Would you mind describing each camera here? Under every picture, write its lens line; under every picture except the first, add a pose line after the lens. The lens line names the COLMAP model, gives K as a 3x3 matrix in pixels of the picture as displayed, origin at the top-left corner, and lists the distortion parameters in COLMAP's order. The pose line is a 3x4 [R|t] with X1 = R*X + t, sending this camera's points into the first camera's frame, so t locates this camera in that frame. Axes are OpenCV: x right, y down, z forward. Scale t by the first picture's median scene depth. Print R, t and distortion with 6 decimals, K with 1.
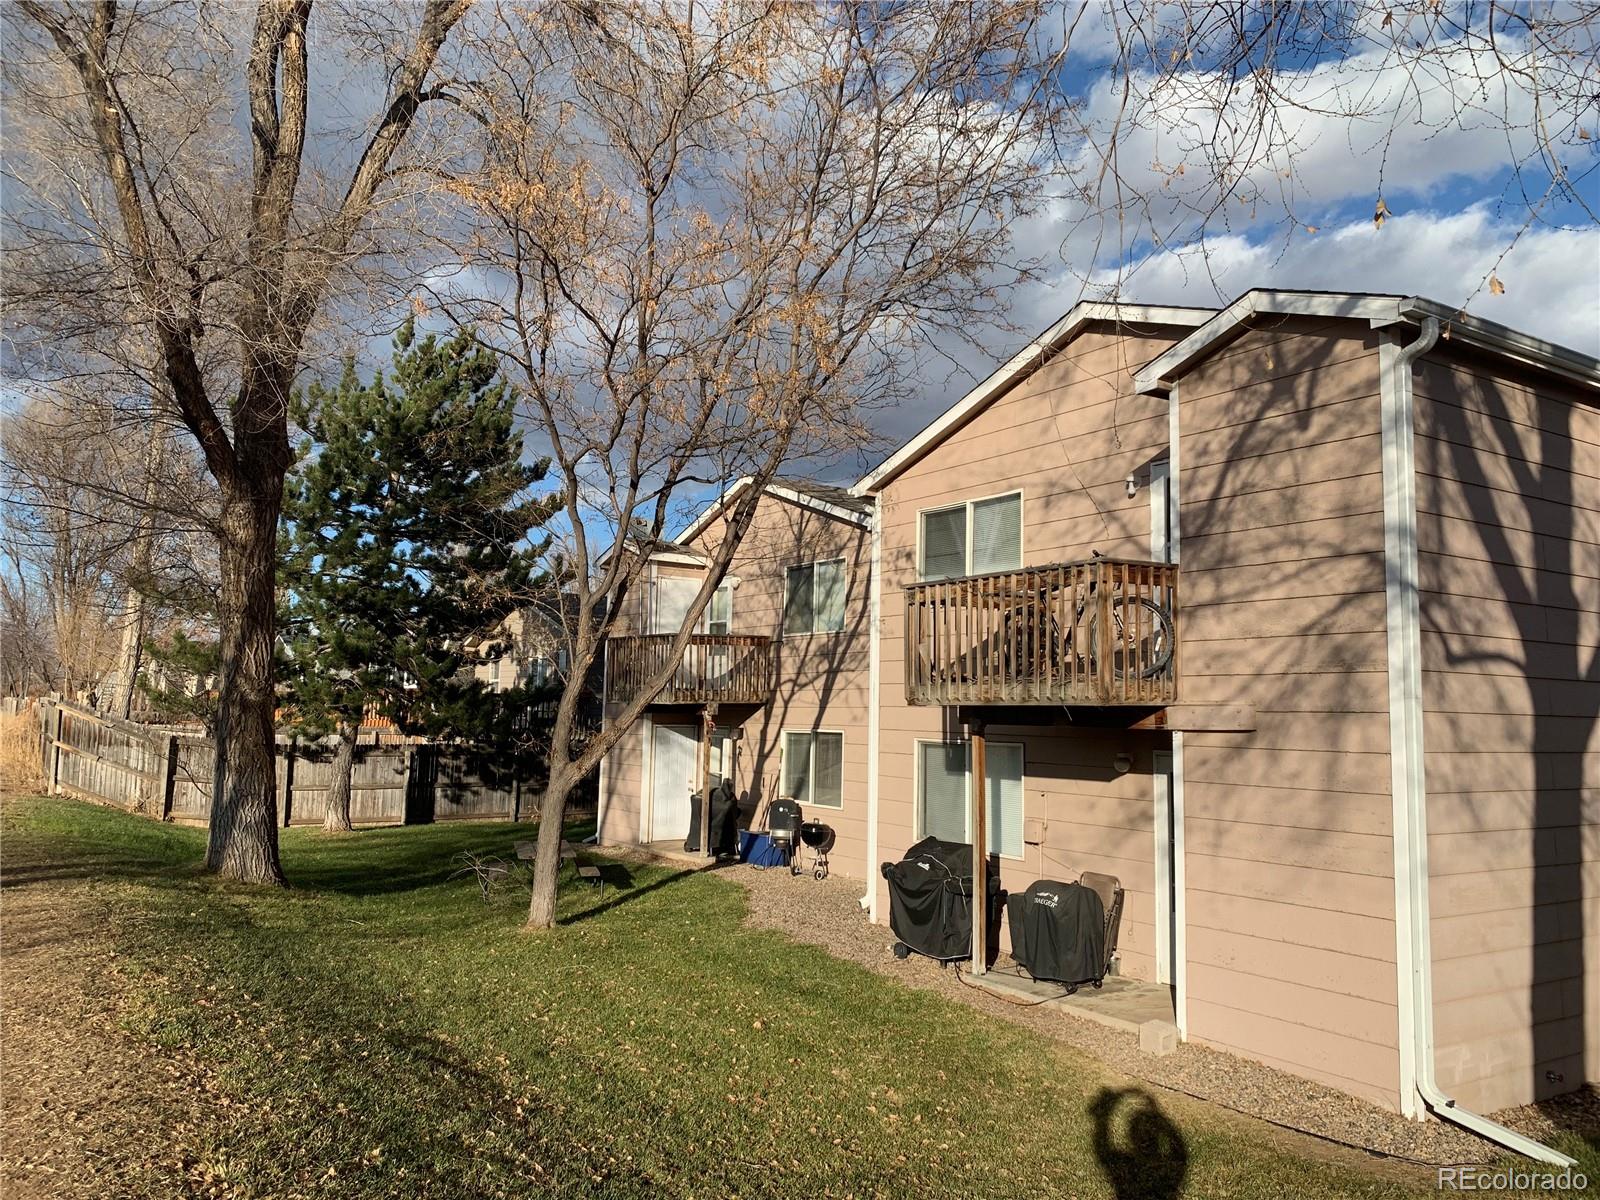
lens RADIAL K [[1229.6, 0, 800.2], [0, 1229.6, 599.8], [0, 0, 1]] dist [0.035936, -0.028232]
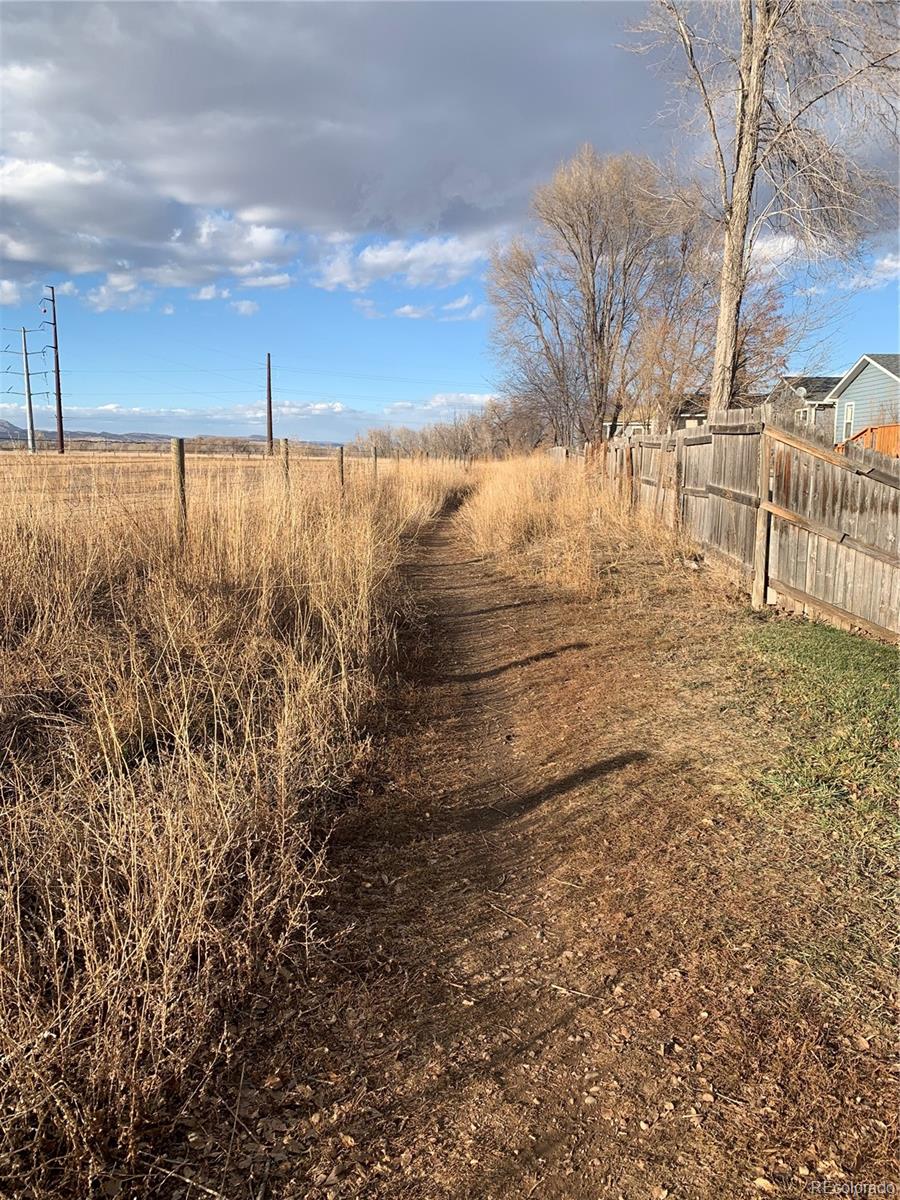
lens RADIAL K [[922.2, 0, 449.9], [0, 922.2, 599.2], [0, 0, 1]] dist [0.035936, -0.028232]
pose [[0.790535, 0.083514, -0.606696, -0.466569], [0.065408, 0.973478, 0.219230, 0.061195], [0.608914, -0.212992, 0.764106, 0.622577]]
